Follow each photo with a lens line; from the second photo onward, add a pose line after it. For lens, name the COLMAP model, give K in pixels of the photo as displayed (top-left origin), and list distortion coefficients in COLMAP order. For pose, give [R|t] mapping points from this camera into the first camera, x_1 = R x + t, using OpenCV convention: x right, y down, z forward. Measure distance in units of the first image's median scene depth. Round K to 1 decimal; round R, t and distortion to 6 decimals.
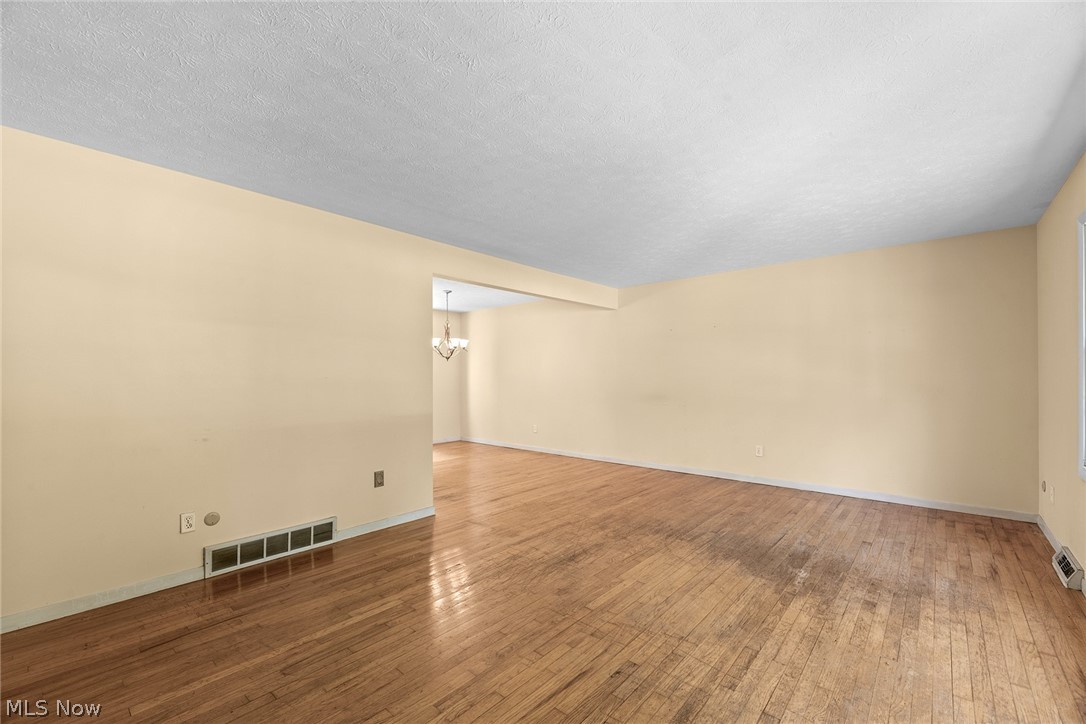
lens RADIAL K [[452.9, 0, 544.0], [0, 452.9, 360.0], [0, 0, 1]] dist [-0.003091, -0.001163]
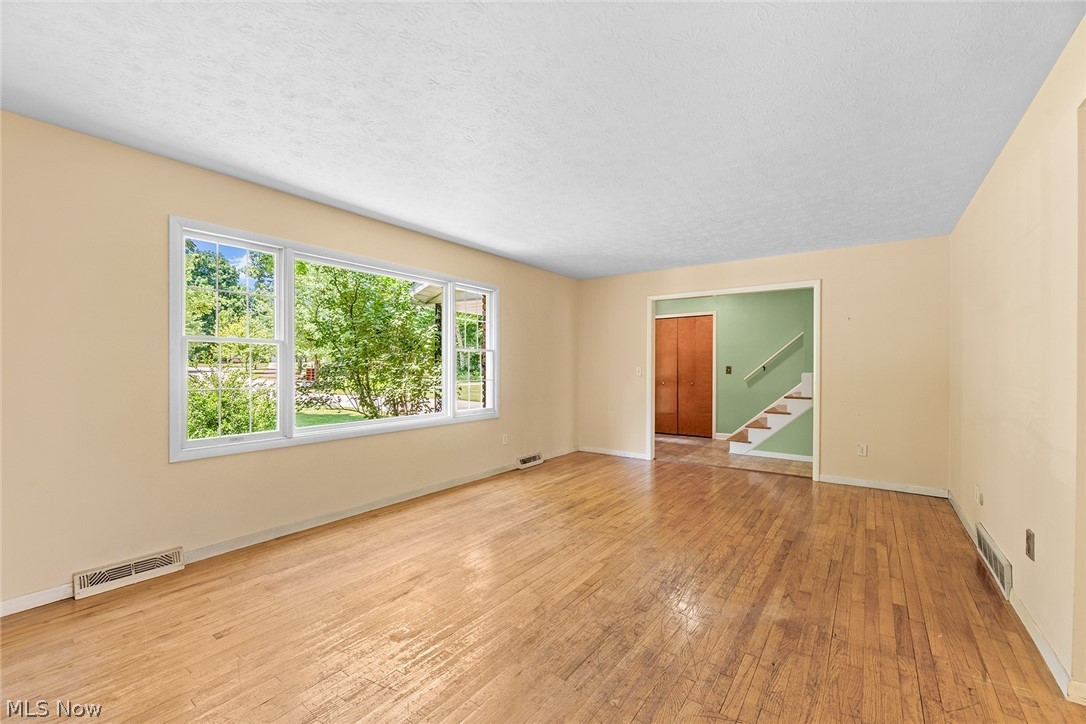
lens RADIAL K [[452.9, 0, 544.0], [0, 452.9, 360.0], [0, 0, 1]] dist [-0.003091, -0.001163]
pose [[-0.995760, 0.001330, -0.091985, 0.346053], [0.006086, 0.998657, -0.051450, 0.065132], [0.091793, -0.051792, -0.994430, 1.768423]]
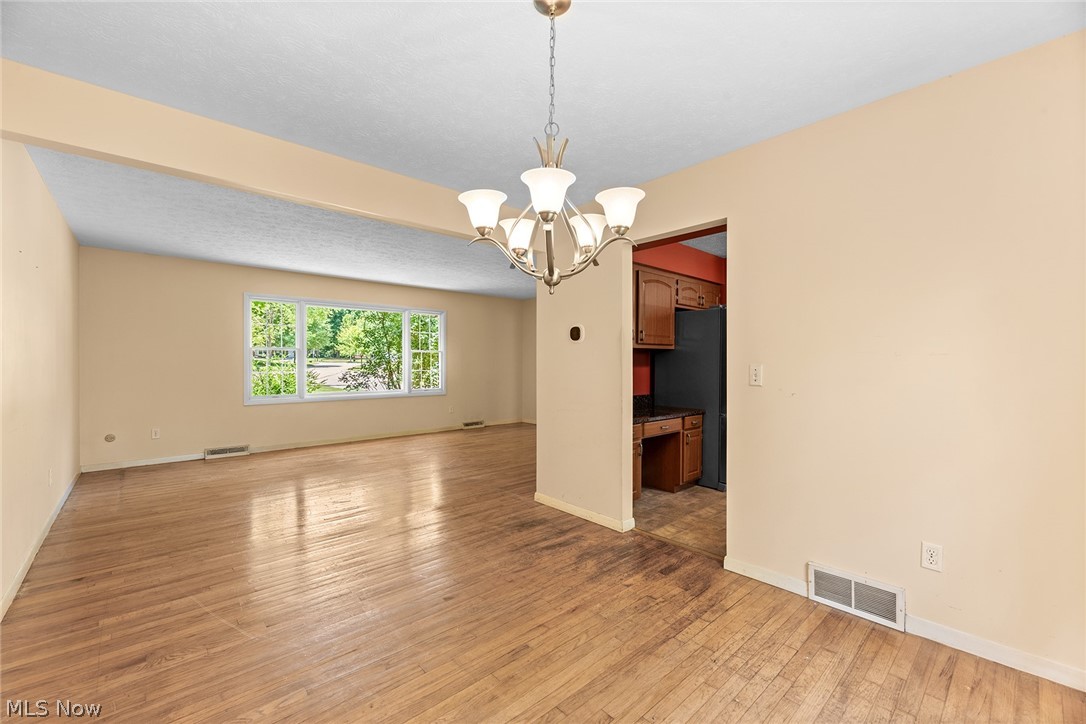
lens RADIAL K [[445.5, 0, 544.8], [0, 445.5, 361.5], [0, 0, 1]] dist [-0.003112, -0.001008]
pose [[-0.993162, 0.000940, 0.116739, -0.483980], [-0.003720, 0.999205, -0.039687, 0.098996], [-0.116683, -0.039849, -0.992369, 2.533112]]
